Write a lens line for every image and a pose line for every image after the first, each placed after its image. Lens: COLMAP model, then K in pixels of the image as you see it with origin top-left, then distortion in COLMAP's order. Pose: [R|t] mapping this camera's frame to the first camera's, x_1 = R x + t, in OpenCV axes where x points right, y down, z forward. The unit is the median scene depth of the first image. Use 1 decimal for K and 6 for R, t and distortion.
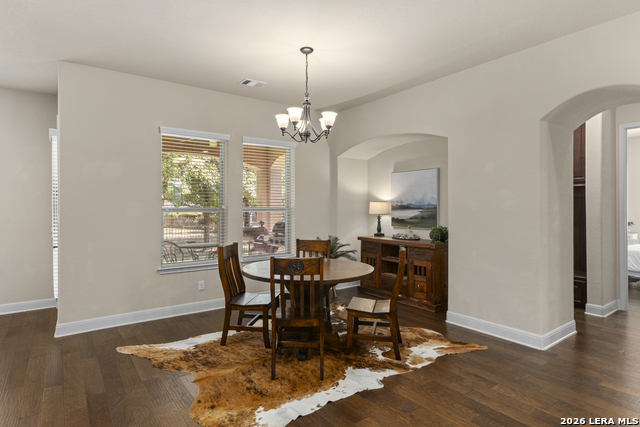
lens RADIAL K [[357.0, 0, 316.1], [0, 357.0, 208.9], [0, 0, 1]] dist [0.000066, 0.000376]
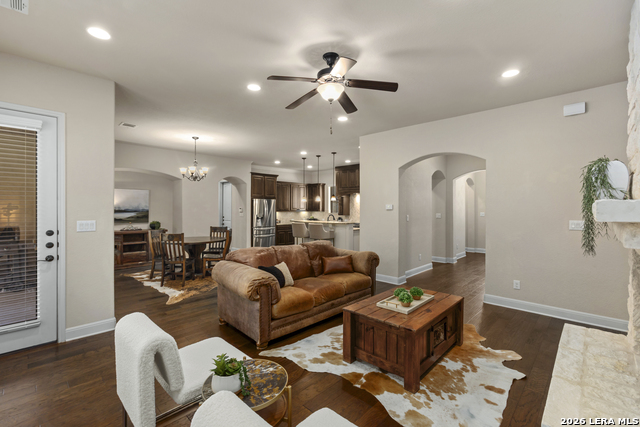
lens RADIAL K [[287.6, 0, 321.6], [0, 287.6, 207.6], [0, 0, 1]] dist [-0.012405, 0.007201]
pose [[-0.177270, 0.004058, 0.984154, -1.472541], [0.009483, 0.999952, -0.002415, -0.011587], [-0.984117, 0.008905, -0.177300, 0.443945]]
